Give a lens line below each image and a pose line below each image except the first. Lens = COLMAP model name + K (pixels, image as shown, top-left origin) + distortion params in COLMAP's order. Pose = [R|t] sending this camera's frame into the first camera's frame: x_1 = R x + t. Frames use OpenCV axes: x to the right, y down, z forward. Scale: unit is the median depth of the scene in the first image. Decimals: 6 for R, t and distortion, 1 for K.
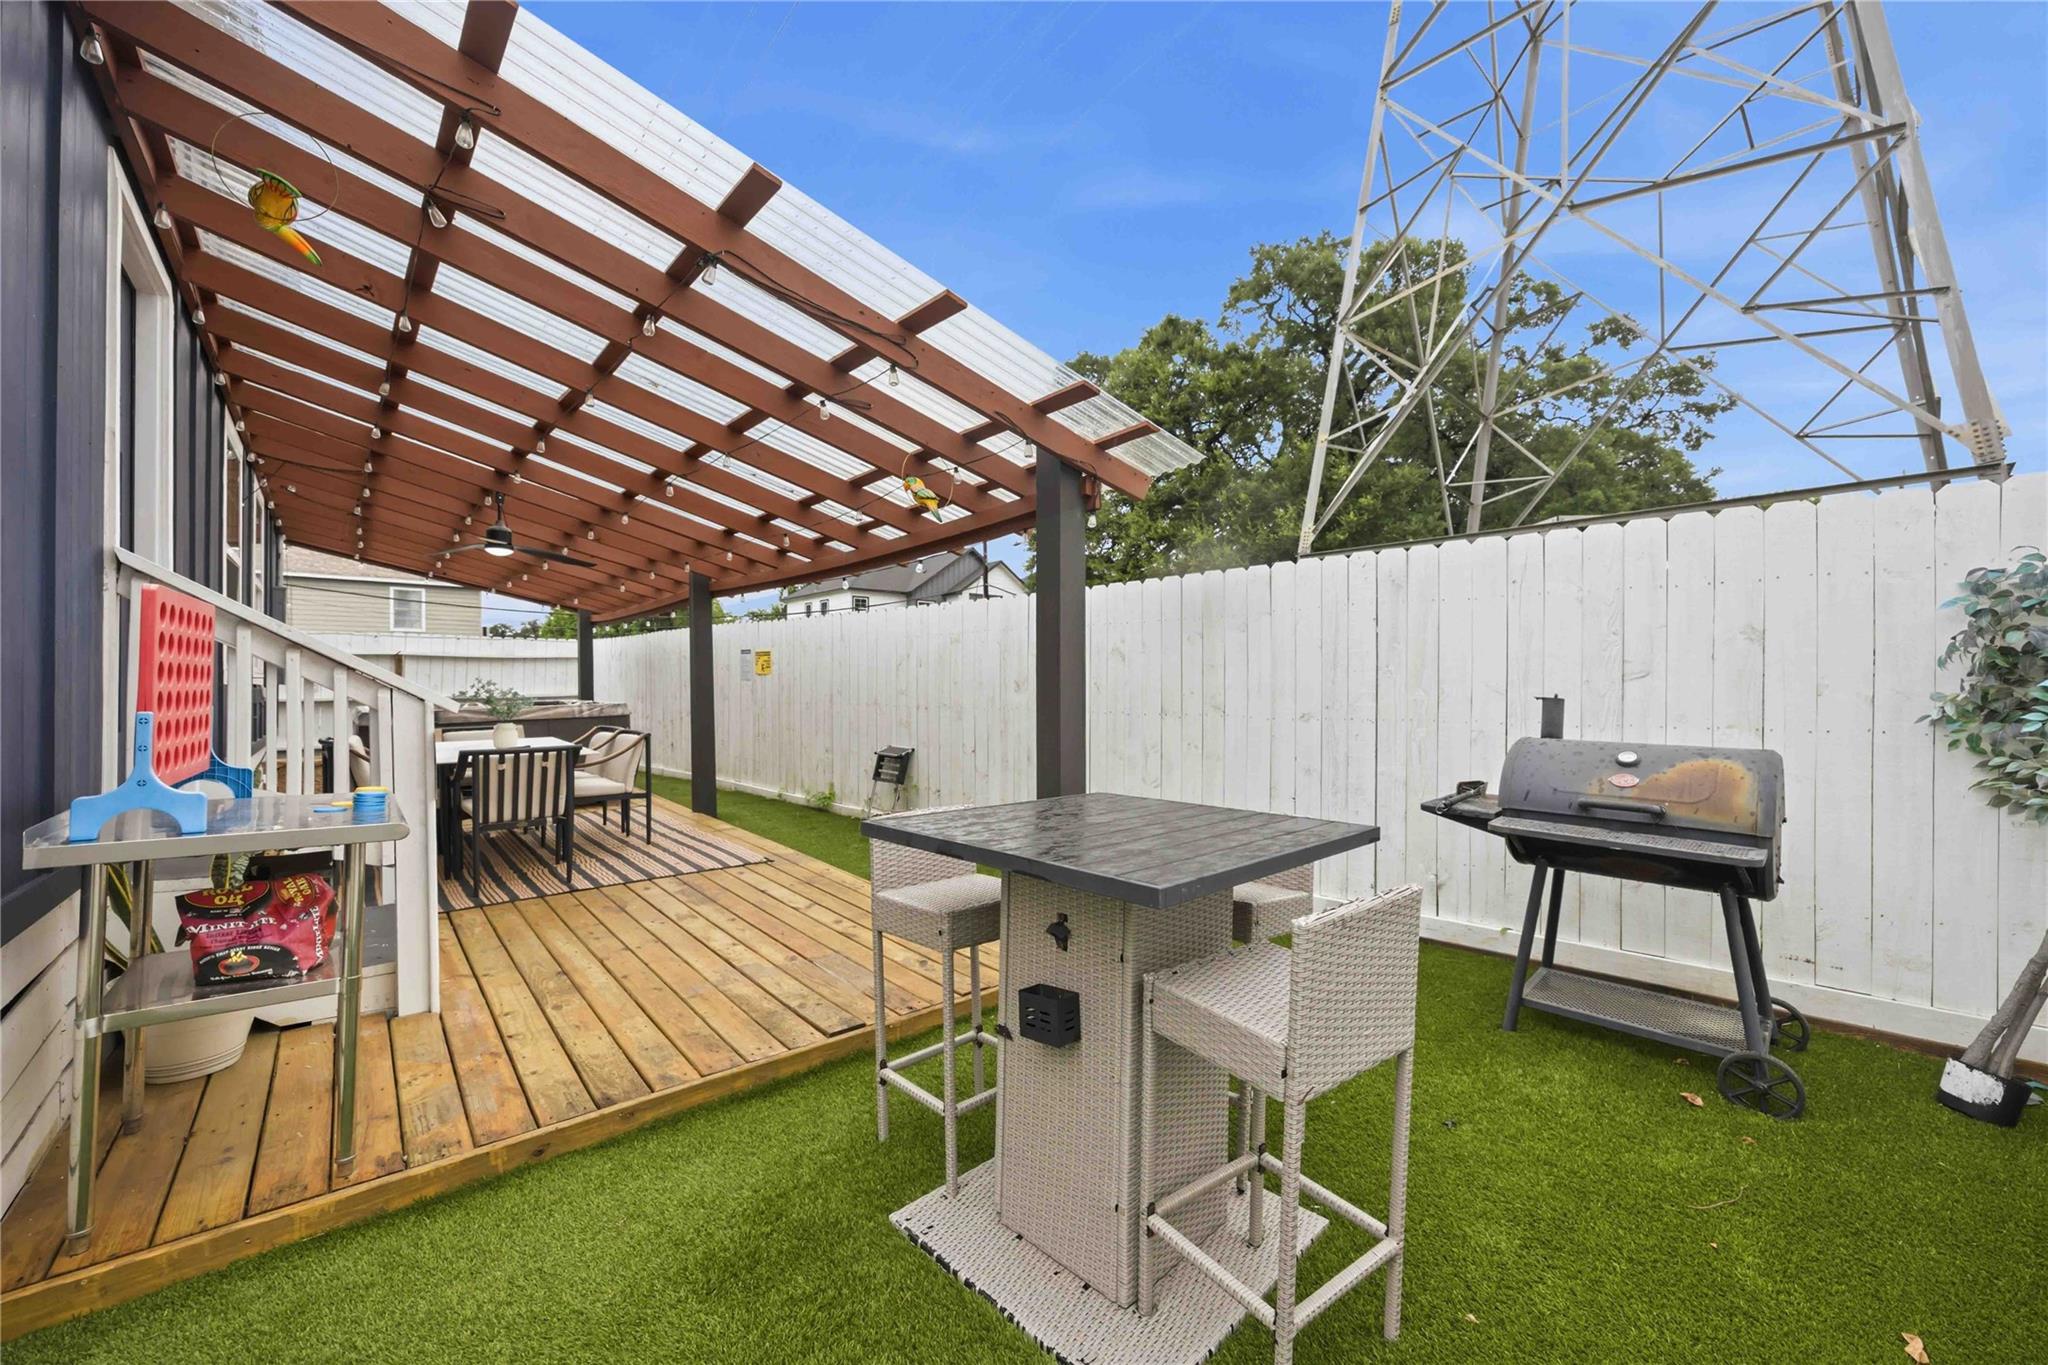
lens RADIAL K [[785.5, 0, 1027.4], [0, 785.5, 677.6], [0, 0, 1]] dist [-0.004149, -0.000241]
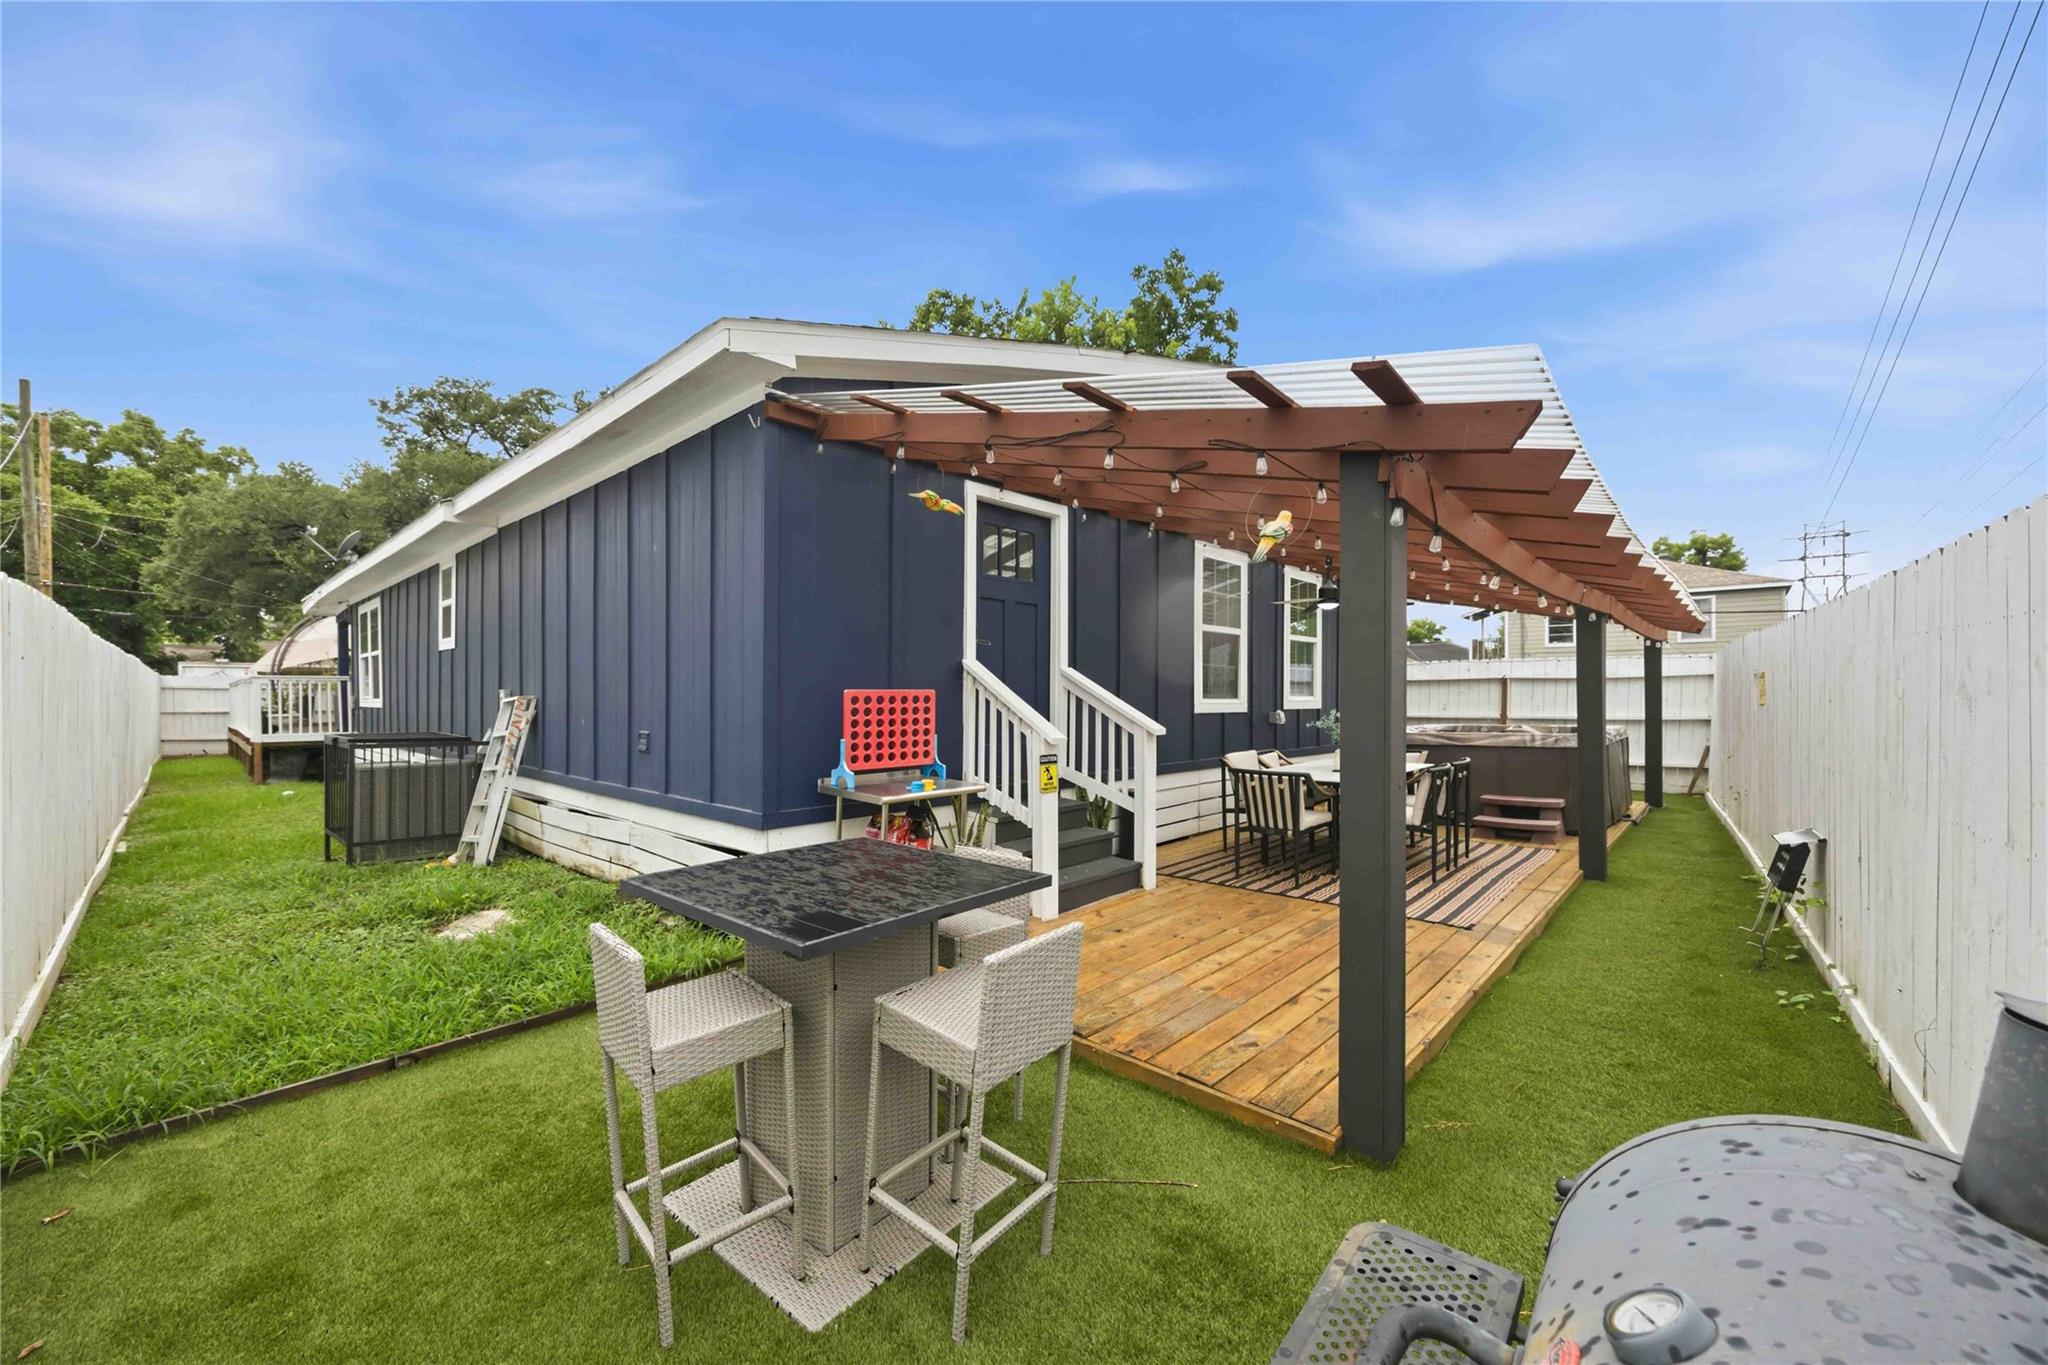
lens RADIAL K [[790.4, 0, 1030.9], [0, 790.4, 702.3], [0, 0, 1]] dist [-0.002694, -0.000013]
pose [[0.119269, 0.016831, -0.992719, 0.647923], [0.006322, 0.999823, 0.017711, -0.051202], [0.992842, -0.008389, 0.119142, 0.543518]]
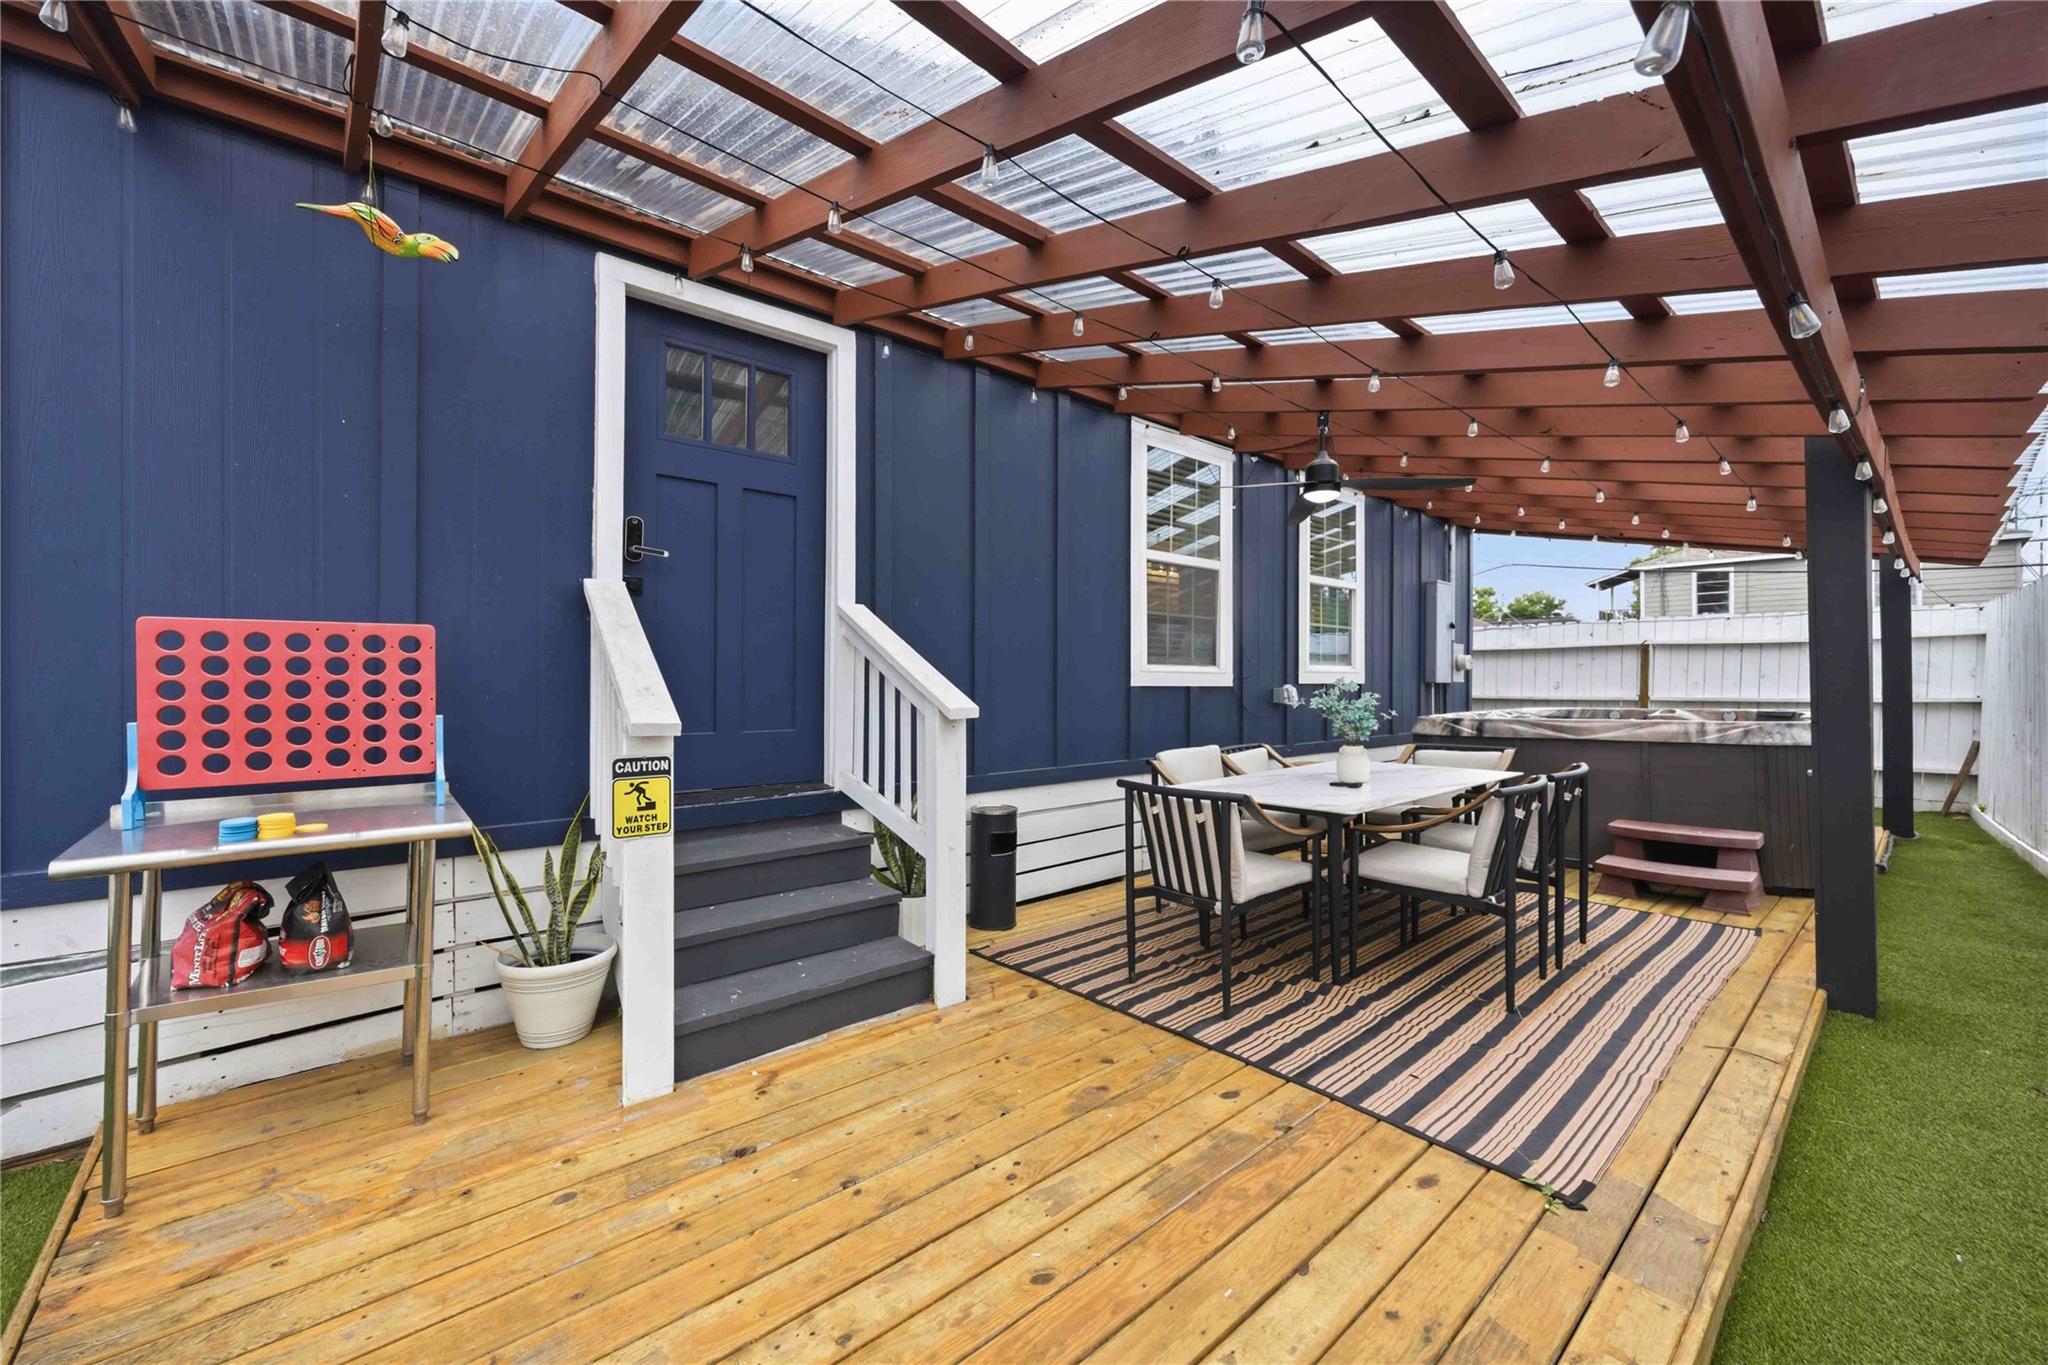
lens RADIAL K [[800.9, 0, 1024.0], [0, 800.9, 682.5], [0, 0, 1]] dist [-0.003778, 0.000360]
pose [[0.004539, 0.011278, -0.999926, 0.043357], [0.006991, 0.999912, 0.011310, -0.009724], [0.999965, -0.007041, 0.004459, 0.993008]]
